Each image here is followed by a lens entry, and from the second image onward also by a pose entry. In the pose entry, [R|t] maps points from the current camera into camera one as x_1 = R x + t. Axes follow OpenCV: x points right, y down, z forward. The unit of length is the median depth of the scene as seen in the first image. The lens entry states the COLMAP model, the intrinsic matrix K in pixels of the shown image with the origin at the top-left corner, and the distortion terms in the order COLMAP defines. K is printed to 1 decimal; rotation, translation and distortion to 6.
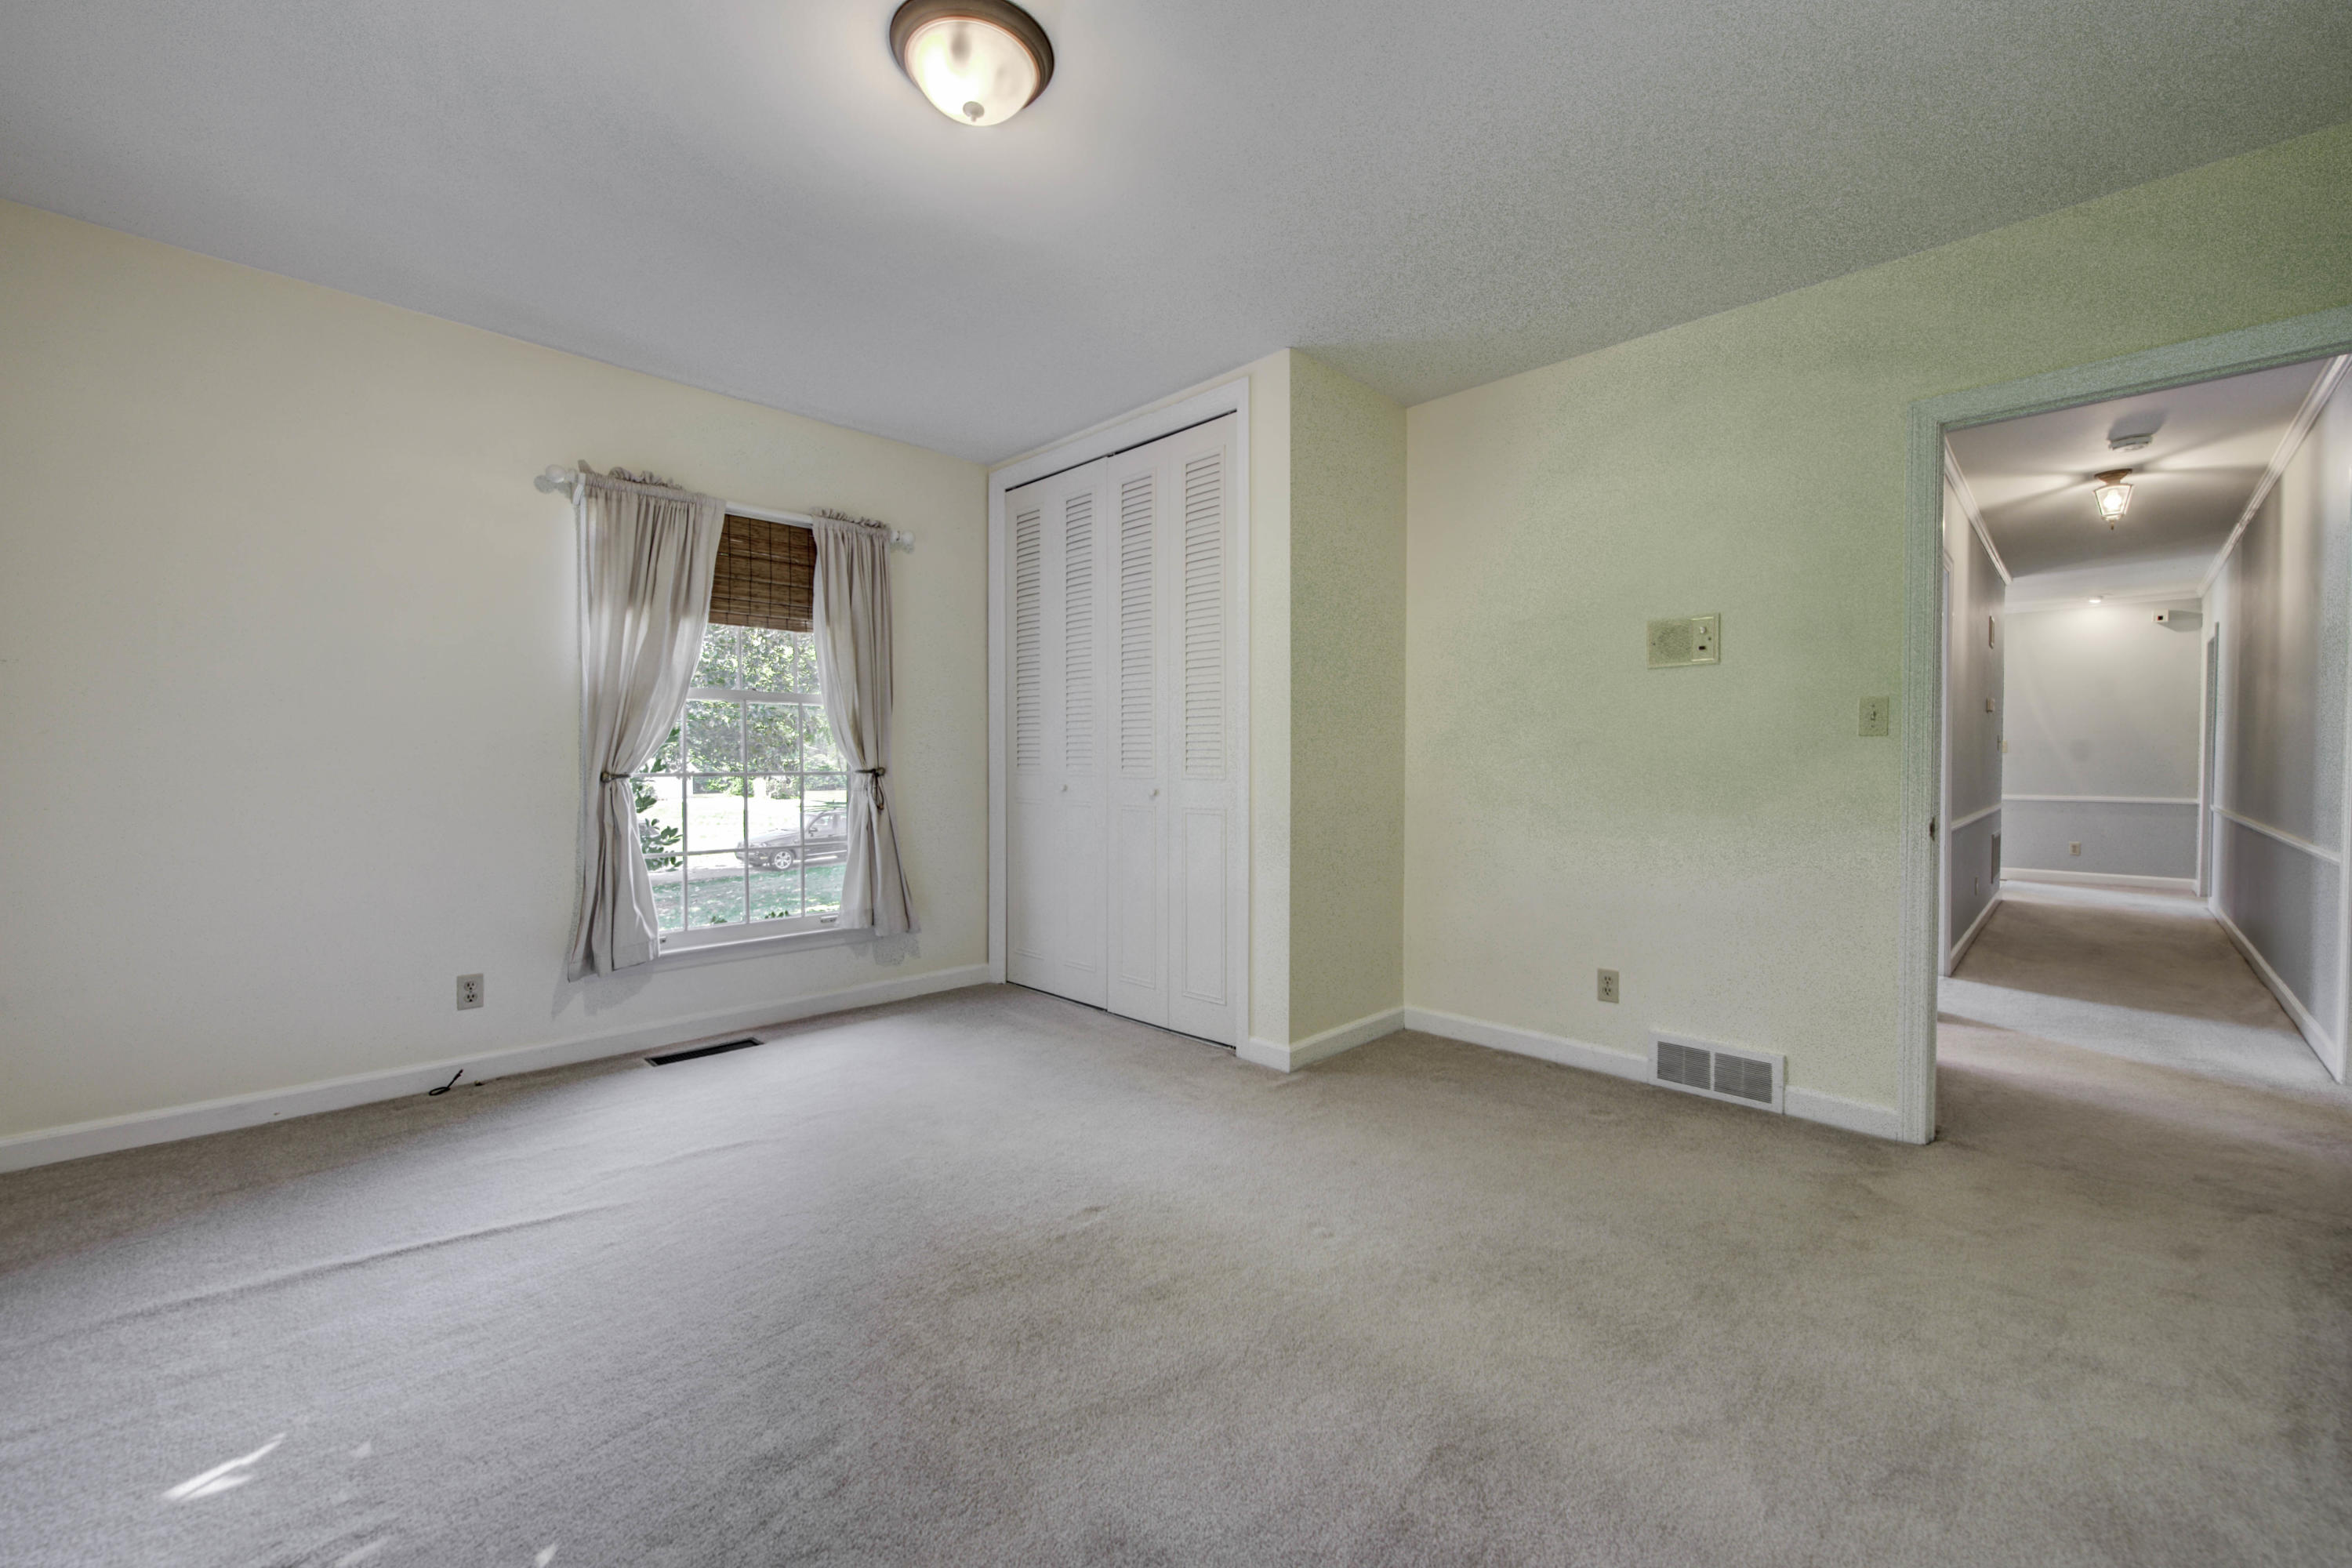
lens RADIAL K [[921.6, 0, 1193.4], [0, 921.6, 787.7], [0, 0, 1]] dist [-0.002145, -0.000209]
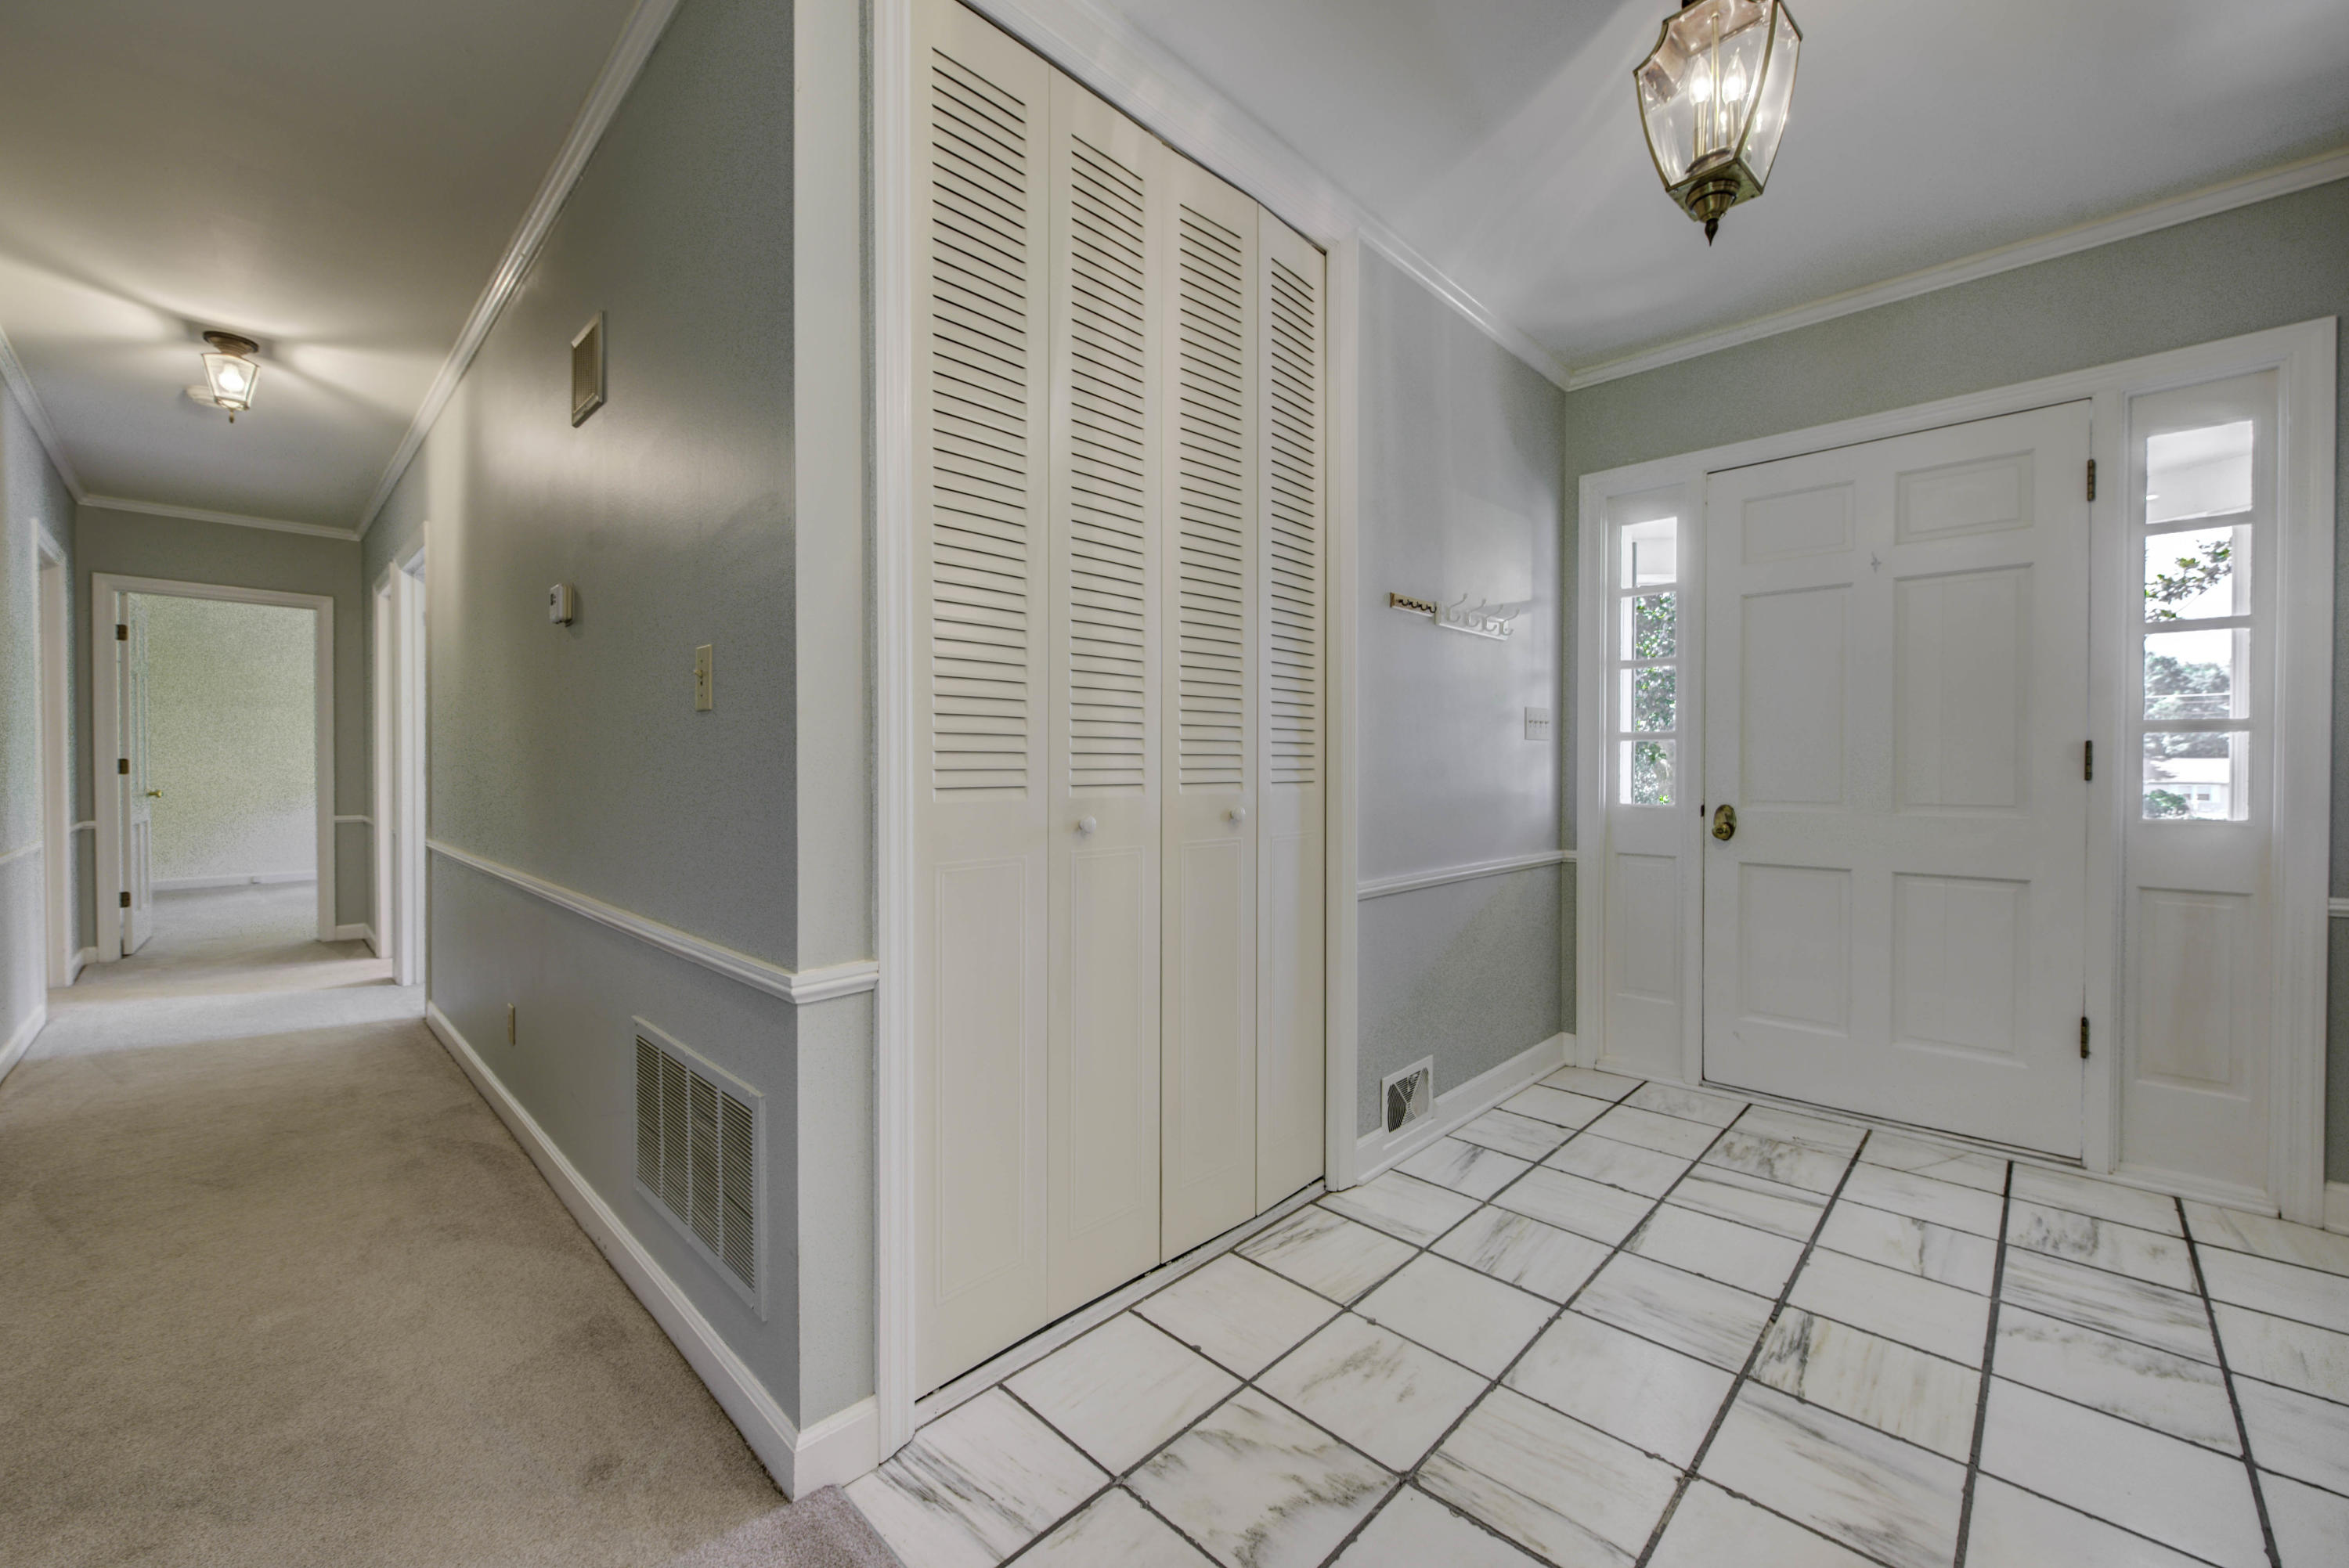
lens RADIAL K [[920.3, 0, 1189.5], [0, 920.3, 775.2], [0, 0, 1]] dist [-0.002145, -0.000209]
pose [[-0.016581, -0.007776, 0.999832, 0.323250], [0.019239, 0.999782, 0.008095, -0.008151], [-0.999677, 0.019370, -0.016428, 0.323576]]
